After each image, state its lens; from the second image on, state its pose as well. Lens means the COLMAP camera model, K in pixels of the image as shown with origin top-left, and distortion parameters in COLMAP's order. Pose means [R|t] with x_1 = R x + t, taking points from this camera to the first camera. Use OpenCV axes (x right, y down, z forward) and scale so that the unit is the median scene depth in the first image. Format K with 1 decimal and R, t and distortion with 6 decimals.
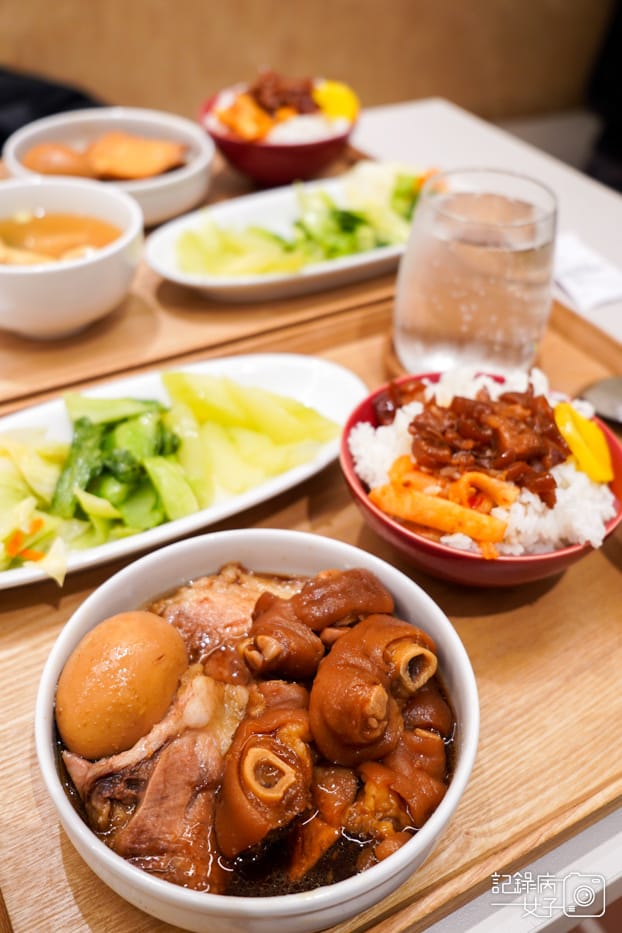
lens RADIAL K [[872.7, 0, 311.0], [0, 872.7, 466.5], [0, 0, 1]] dist [-0.015259, 0.004519]
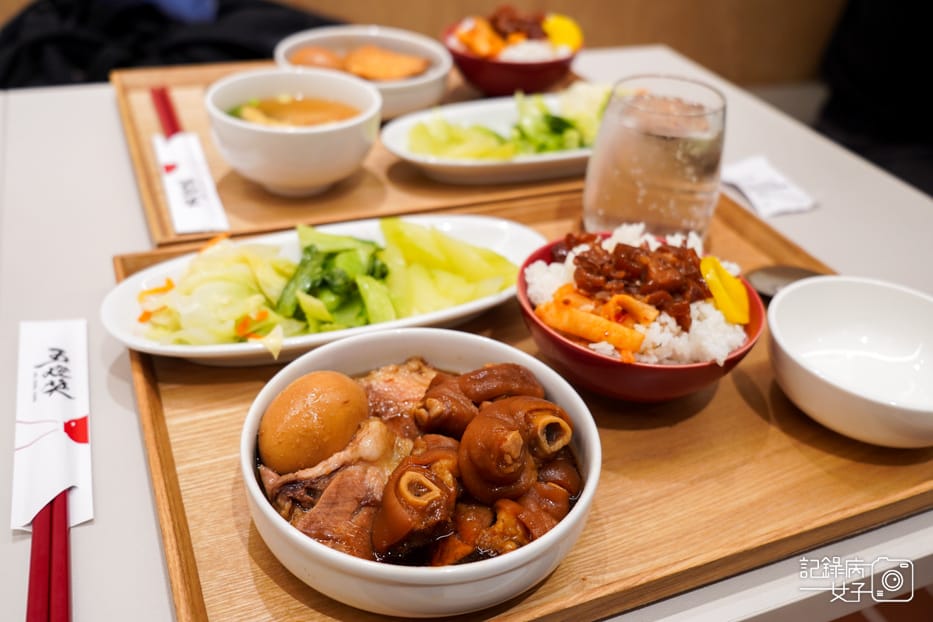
lens RADIAL K [[872.7, 0, 466.5], [0, 872.7, 311.0], [0, 0, 1]] dist [-0.015259, 0.004519]
pose [[0.991606, 0.090587, -0.092253, 0.090092], [-0.101511, 0.987378, -0.121573, 0.203205], [0.080076, 0.129917, 0.988286, -0.208006]]
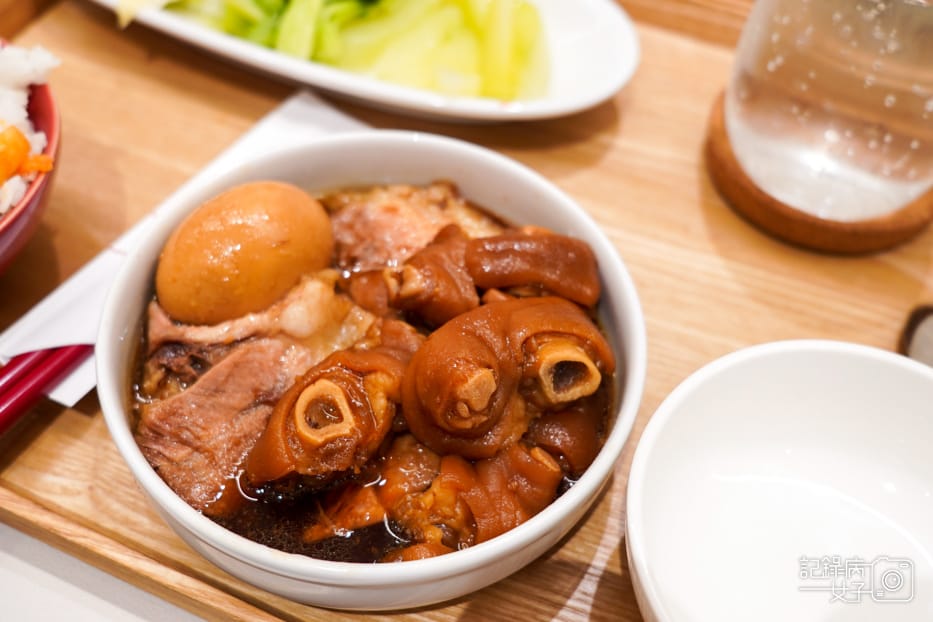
lens RADIAL K [[974.1, 0, 466.5], [0, 974.1, 311.0], [0, 0, 1]] dist [-0.006584, 0.001052]
pose [[0.888026, 0.374240, -0.267121, 0.227647], [-0.321138, 0.920602, 0.222175, 0.016608], [0.329059, -0.111515, 0.937702, 0.166083]]
